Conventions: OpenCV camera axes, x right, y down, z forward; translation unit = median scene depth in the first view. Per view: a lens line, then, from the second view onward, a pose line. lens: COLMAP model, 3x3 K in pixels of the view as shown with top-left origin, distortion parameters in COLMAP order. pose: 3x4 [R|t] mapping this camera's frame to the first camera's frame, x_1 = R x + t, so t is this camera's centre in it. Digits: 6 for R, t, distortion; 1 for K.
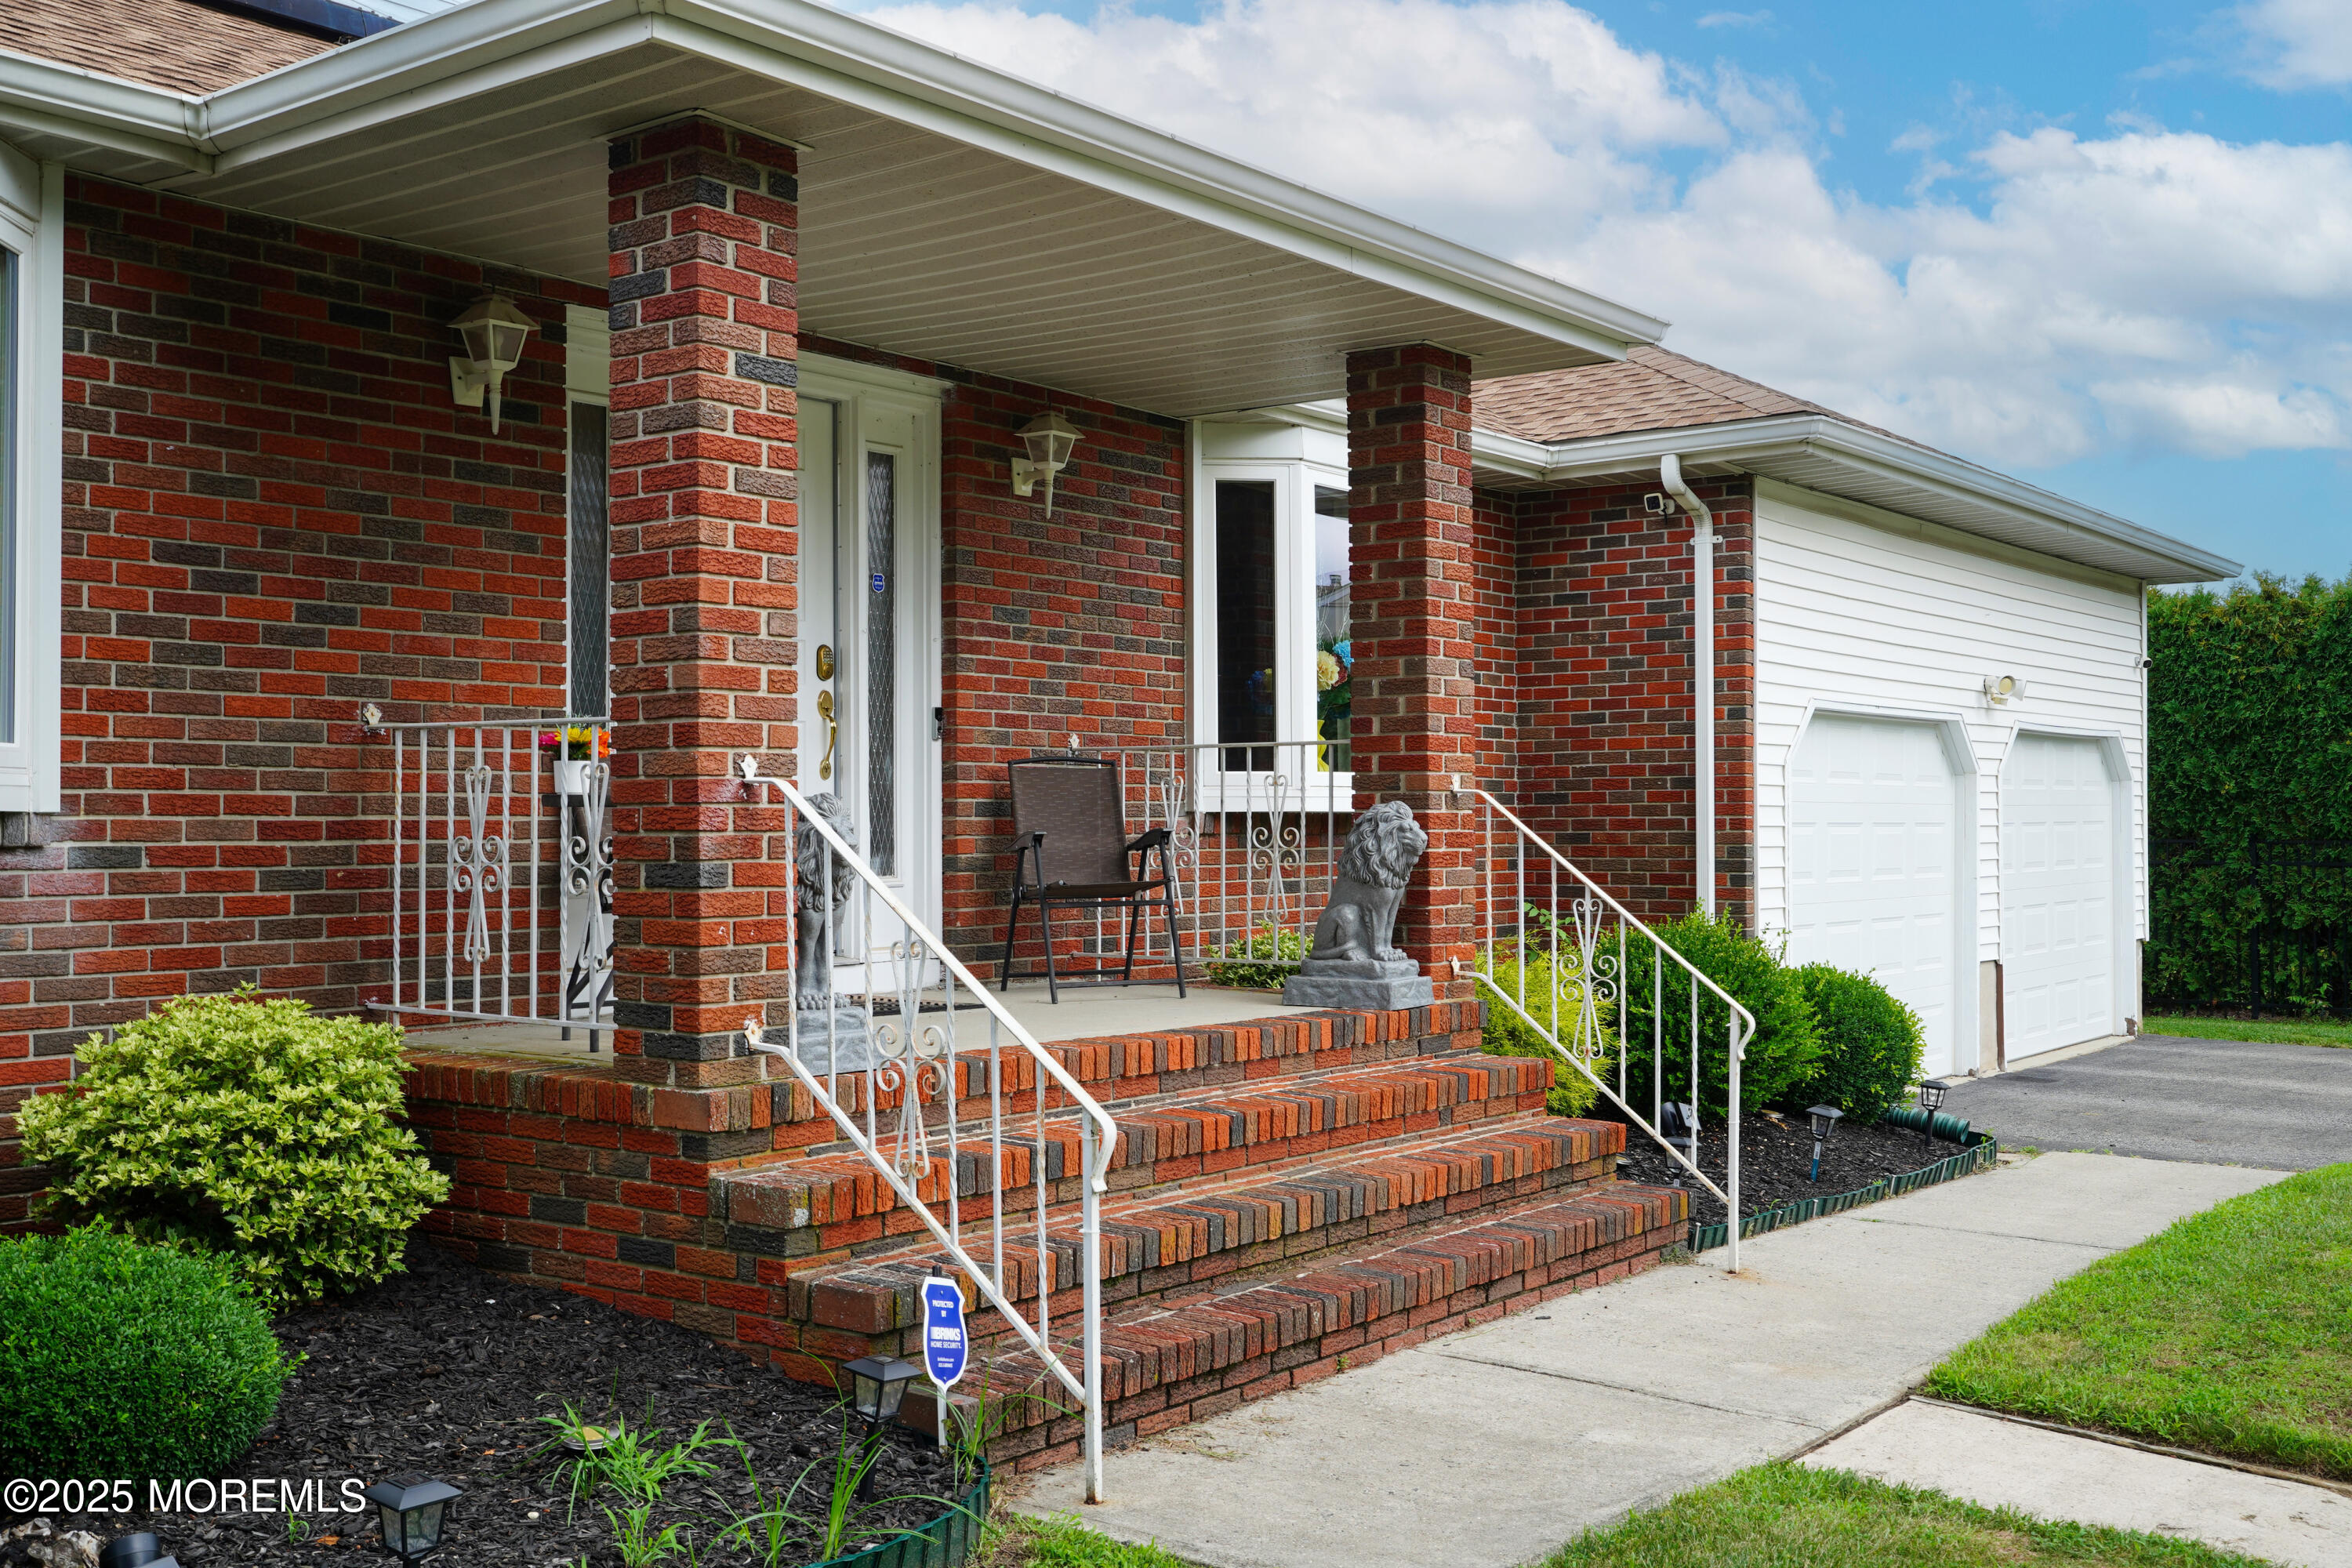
lens RADIAL K [[2299.6, 0, 1176.0], [0, 2299.6, 784.0], [0, 0, 1]] dist [0.008519, 0.098705]
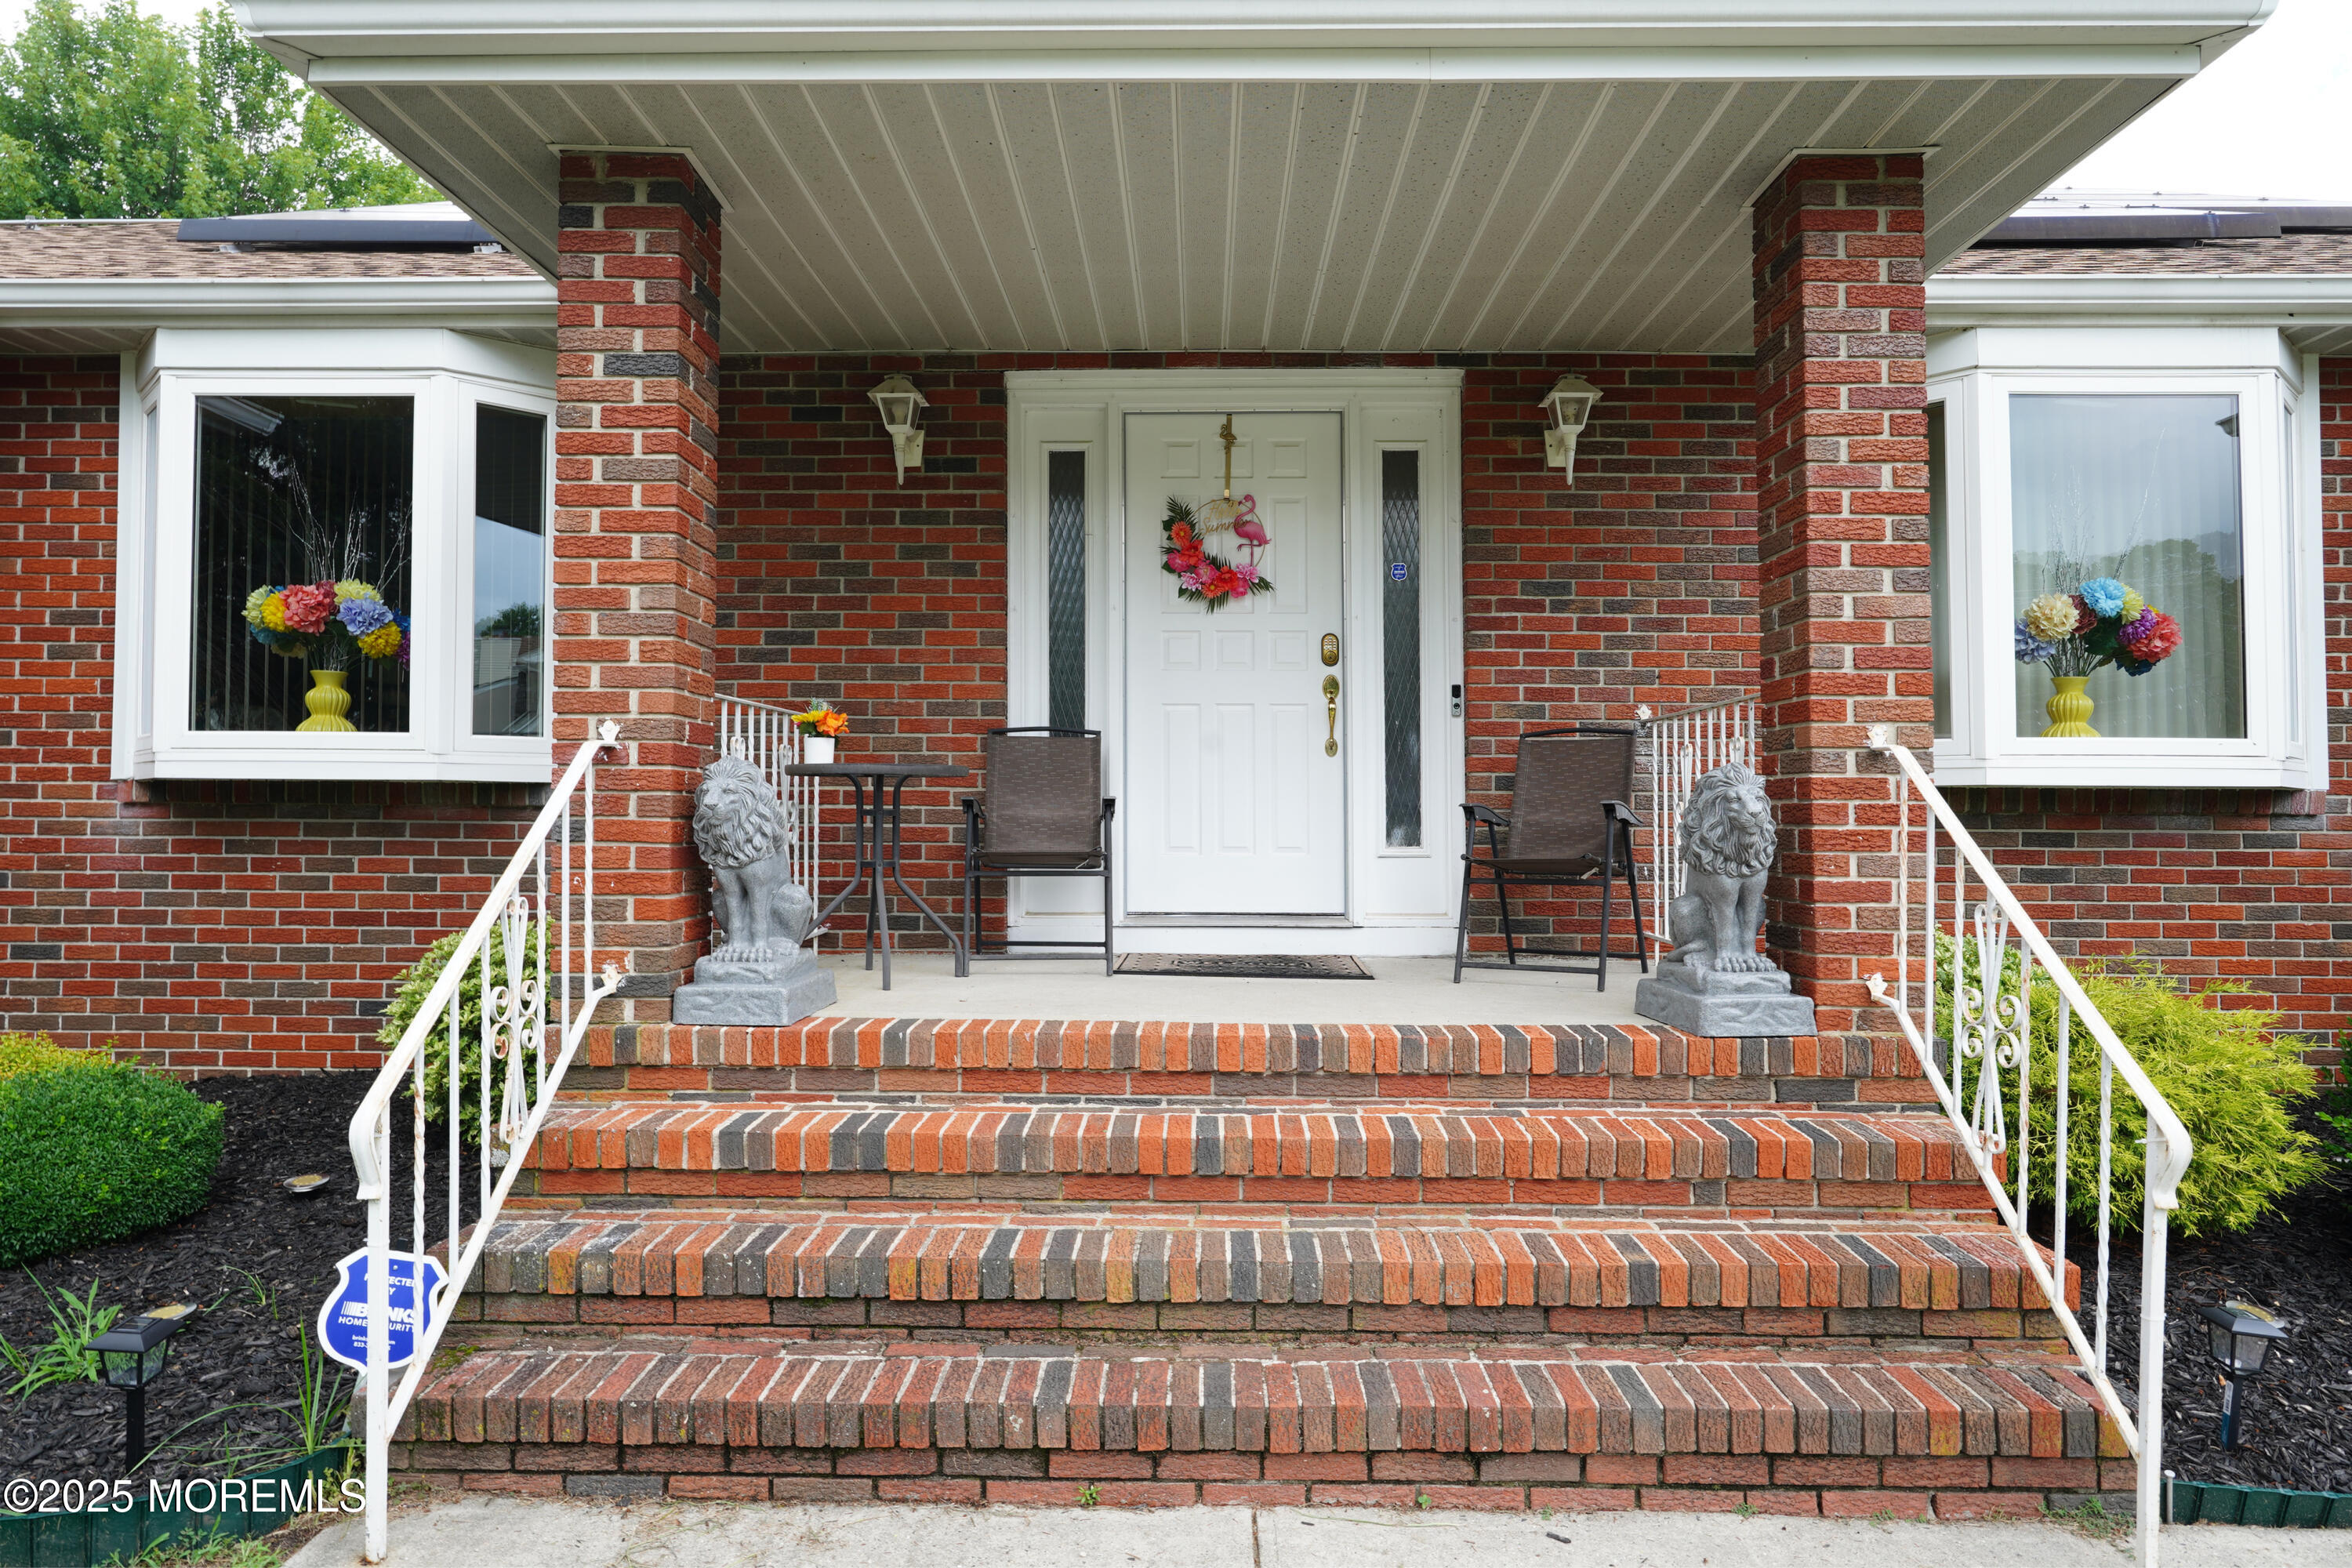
lens RADIAL K [[1393.9, 0, 1176.0], [0, 1393.9, 784.0], [0, 0, 1]] dist [-0.002159, 0.000075]
pose [[0.607456, -0.010299, -0.794286, 0.410560], [0.006683, 0.999947, -0.007854, 0.019839], [0.794325, -0.000537, 0.607493, 0.671830]]
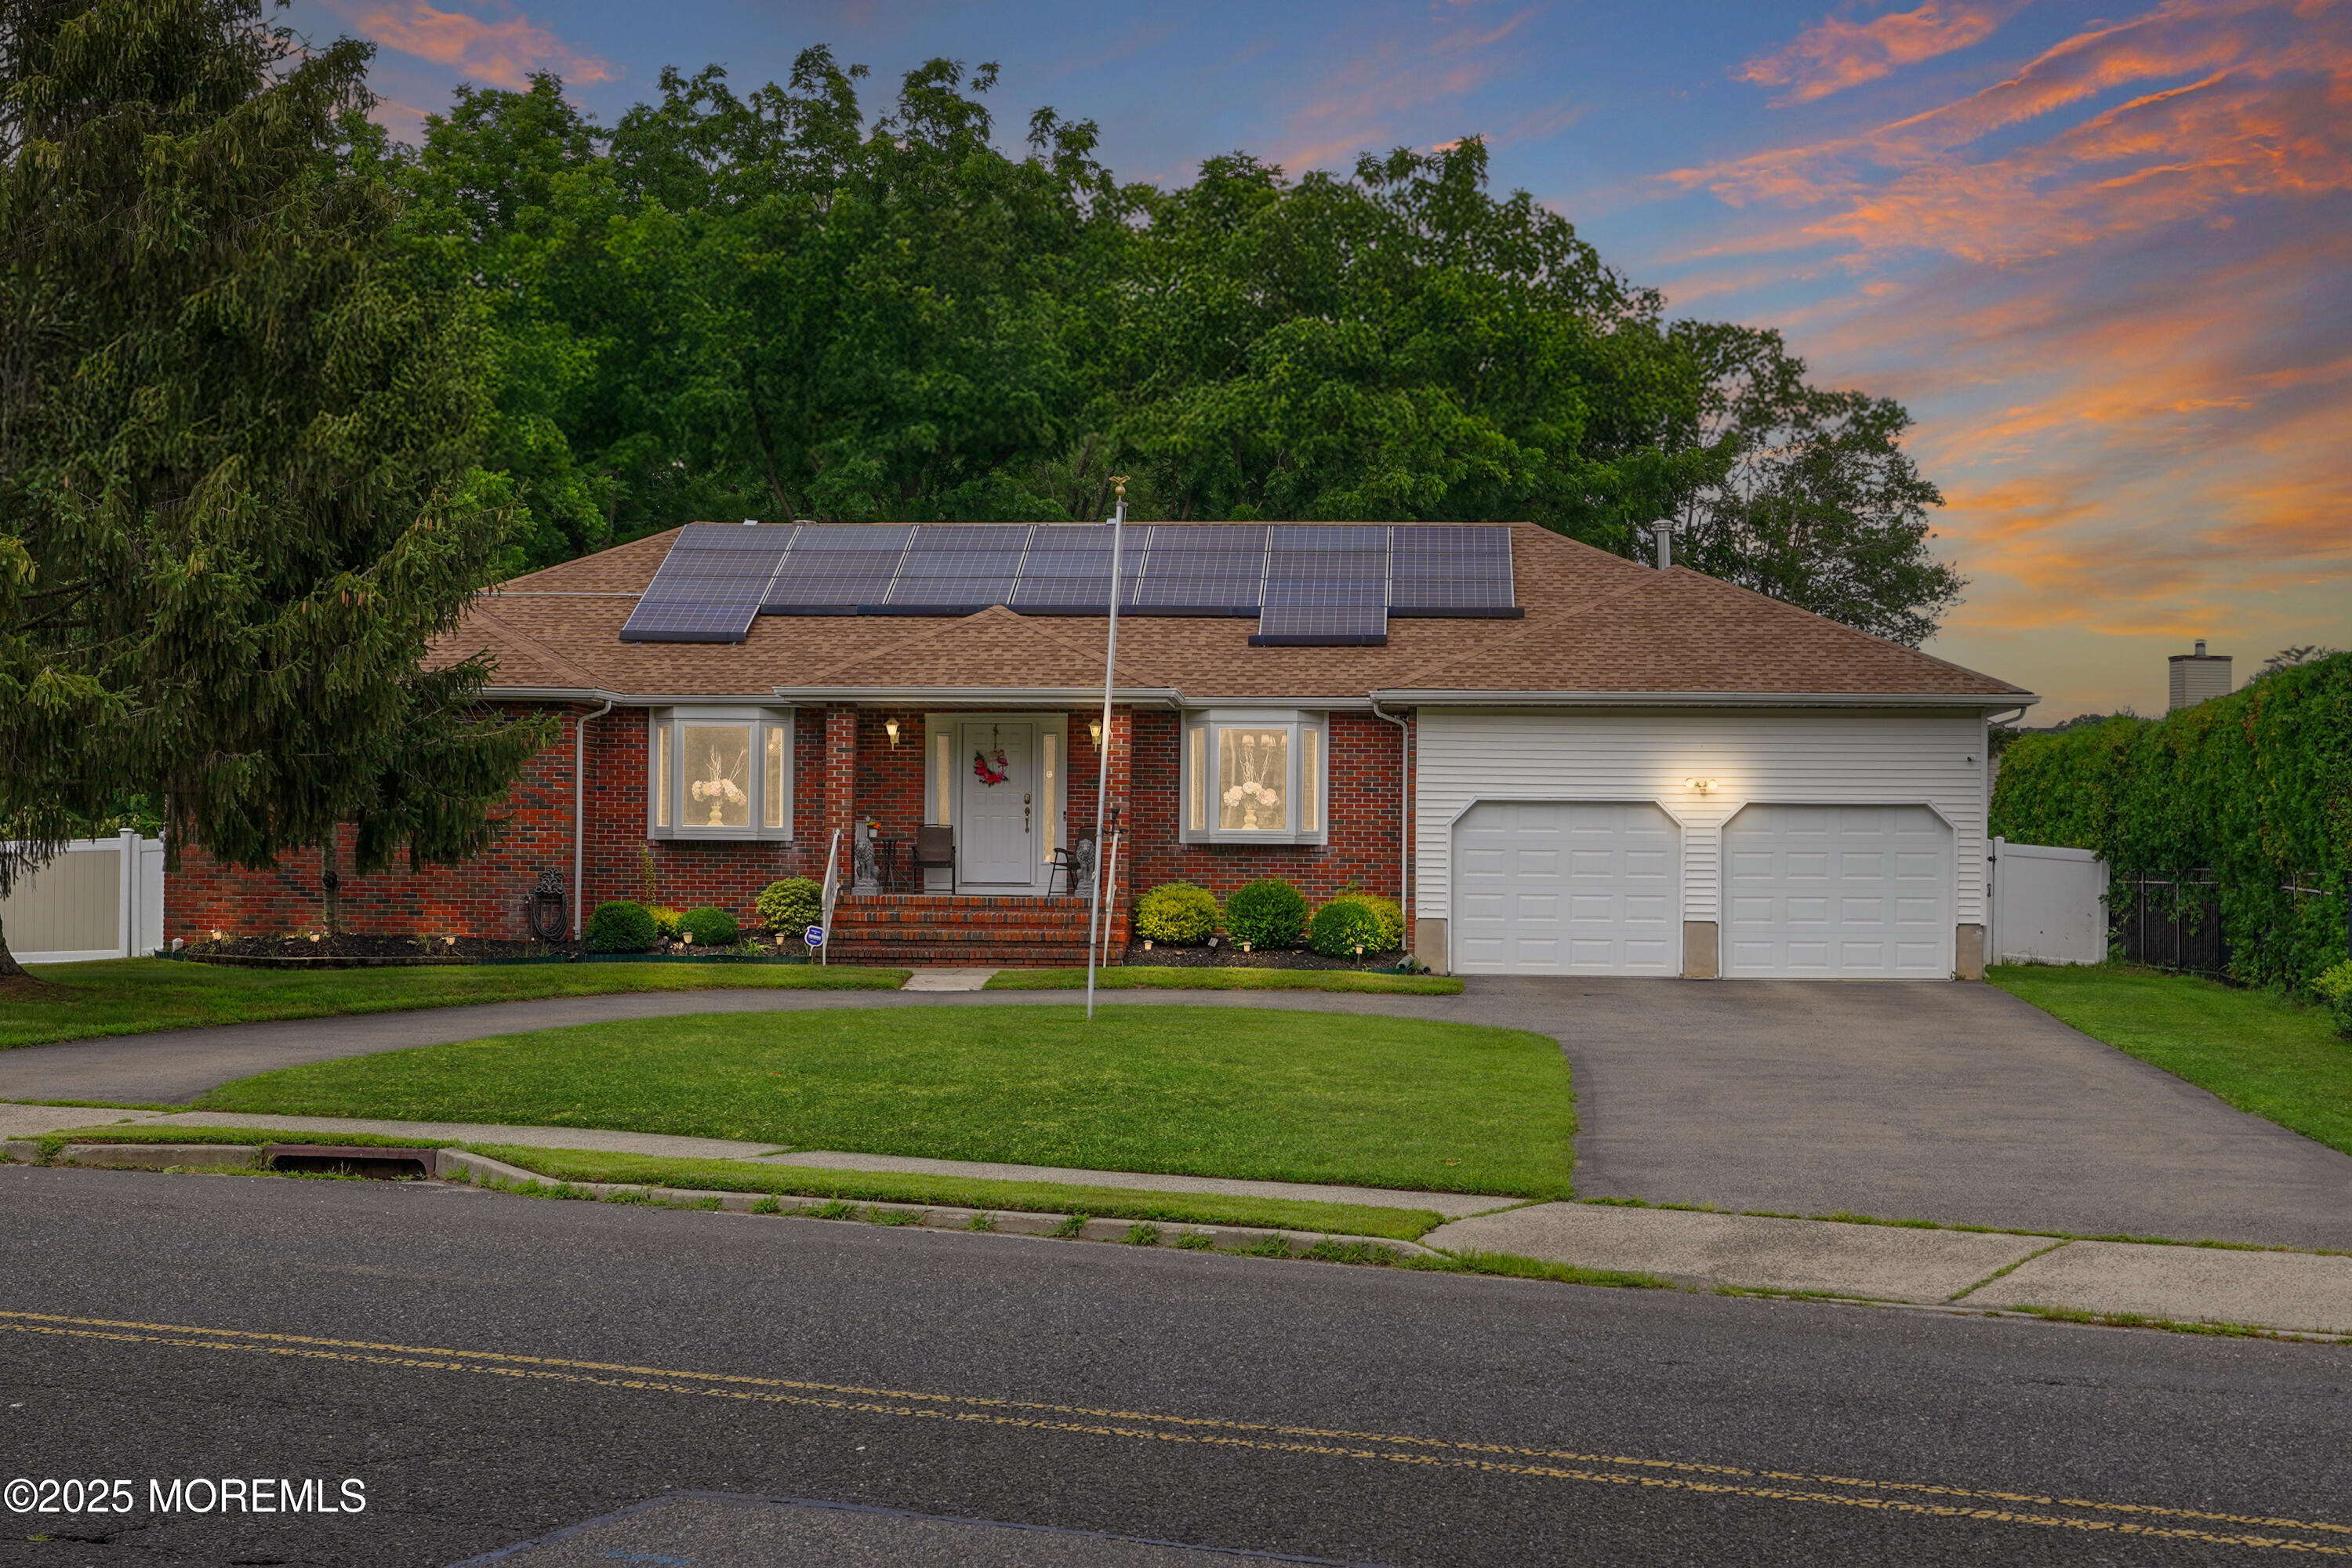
lens RADIAL K [[2299.6, 0, 1176.0], [0, 2299.6, 784.0], [0, 0, 1]] dist [0.008519, 0.098705]
pose [[0.590072, -0.005990, -0.807329, 3.548411], [0.005398, 0.999979, -0.003474, -0.078201], [0.807333, -0.002308, 0.590092, -1.127194]]
